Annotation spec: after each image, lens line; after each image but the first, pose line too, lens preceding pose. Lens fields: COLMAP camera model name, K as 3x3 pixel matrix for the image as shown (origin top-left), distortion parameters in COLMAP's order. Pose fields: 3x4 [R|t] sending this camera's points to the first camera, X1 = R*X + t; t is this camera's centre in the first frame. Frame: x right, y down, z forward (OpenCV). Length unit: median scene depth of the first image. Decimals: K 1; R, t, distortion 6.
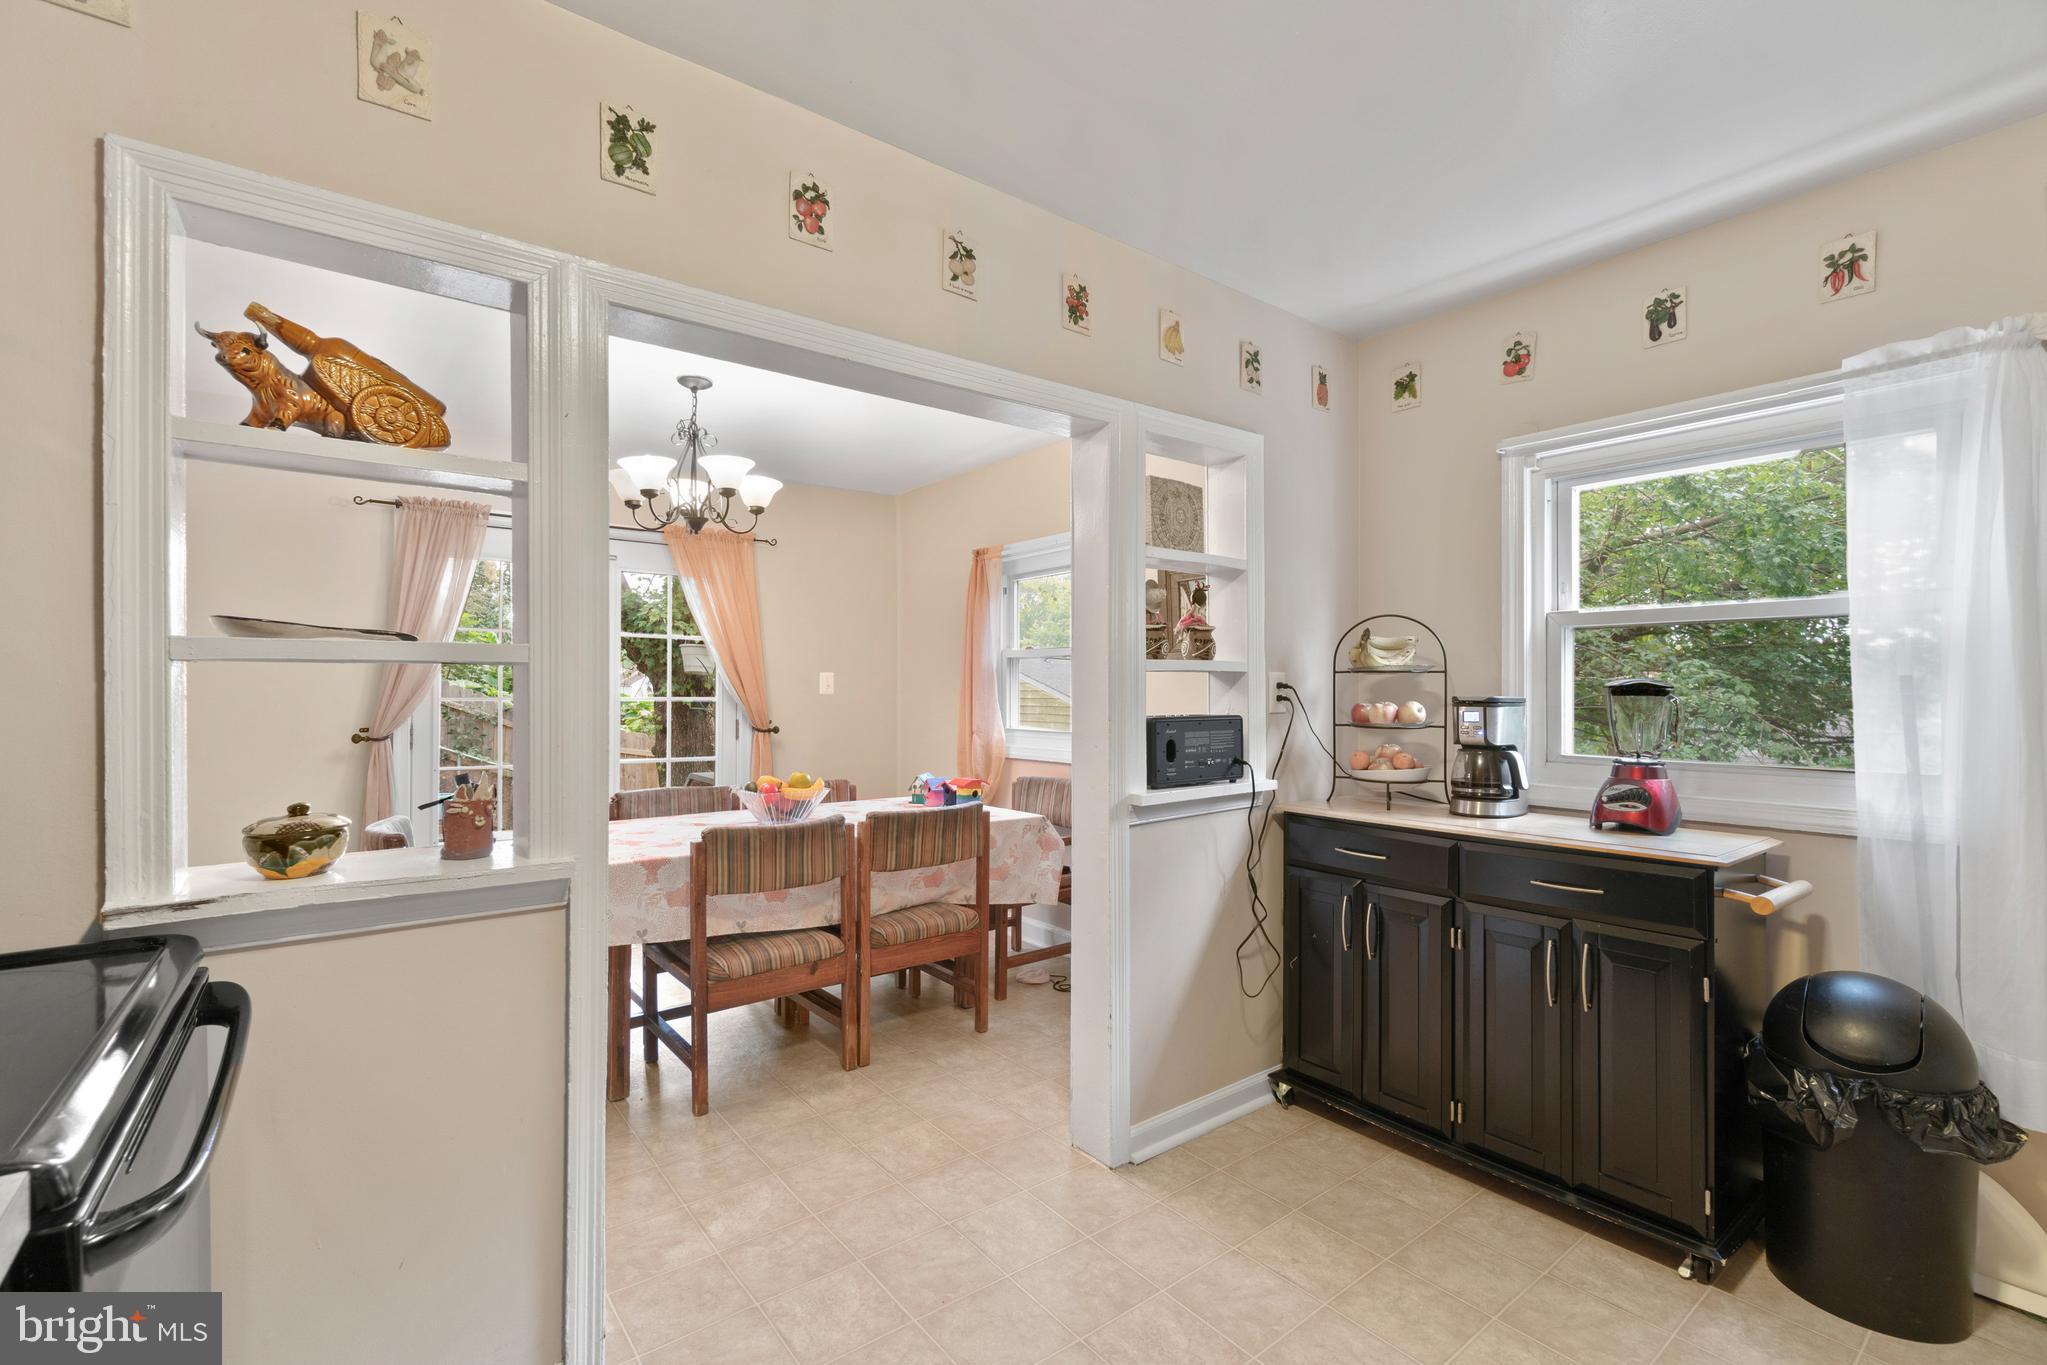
lens RADIAL K [[888.8, 0, 998.4], [0, 888.8, 687.7], [0, 0, 1]] dist [-0.001869, -0.000227]
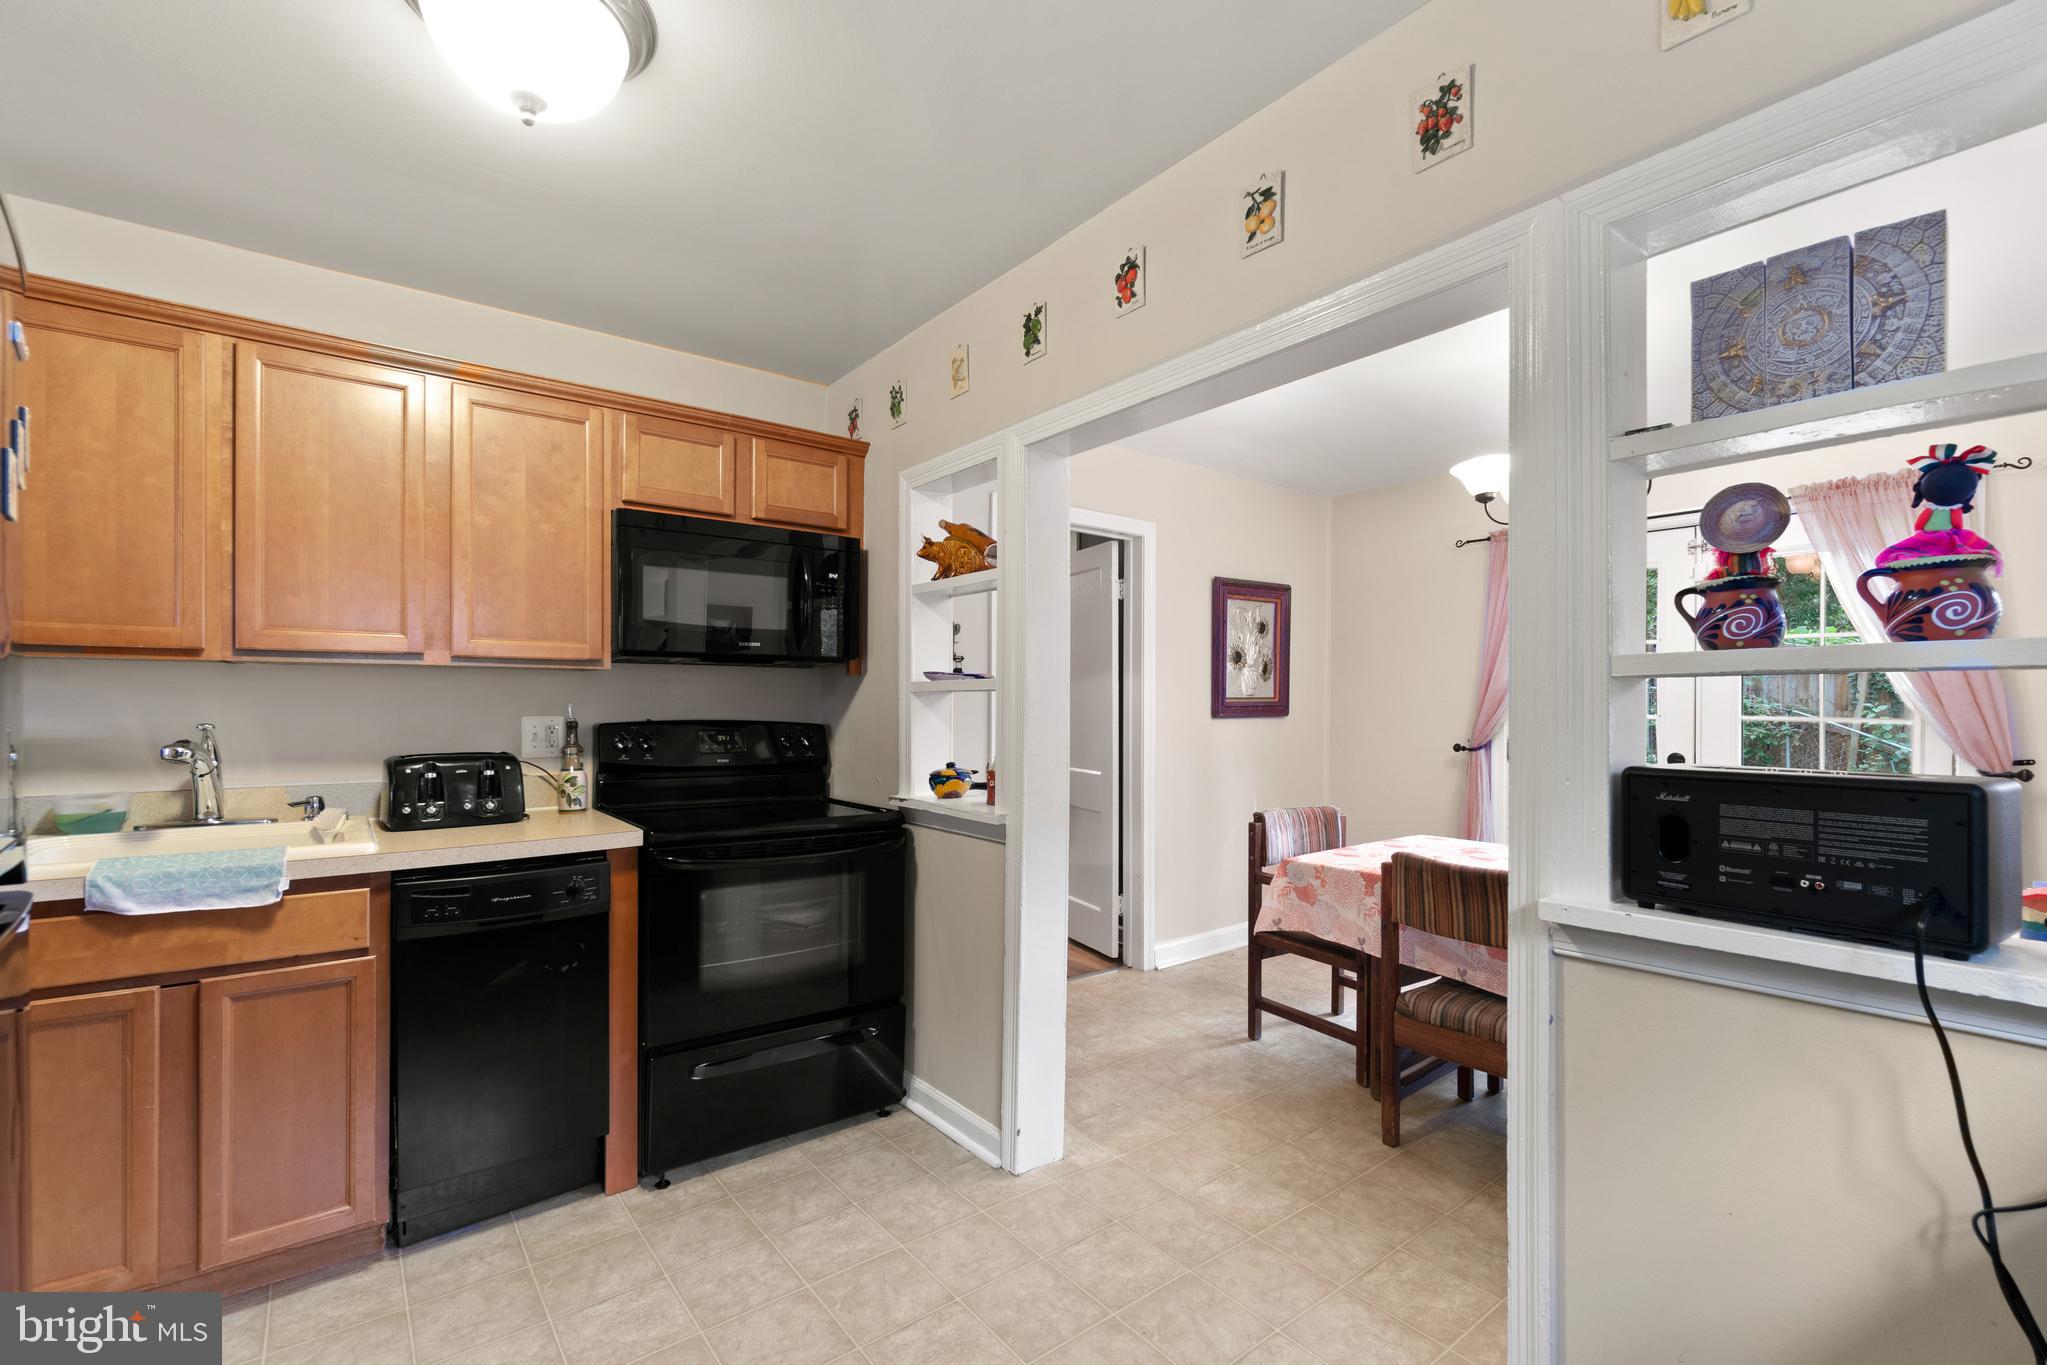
lens RADIAL K [[883.1, 0, 1019.0], [0, 883.1, 702.6], [0, 0, 1]] dist [-0.000689, -0.000136]
pose [[0.015629, 0.000981, -0.999877, 0.613380], [-0.001836, 0.999998, 0.000952, -0.002822], [0.999876, 0.001821, 0.015631, 0.570406]]
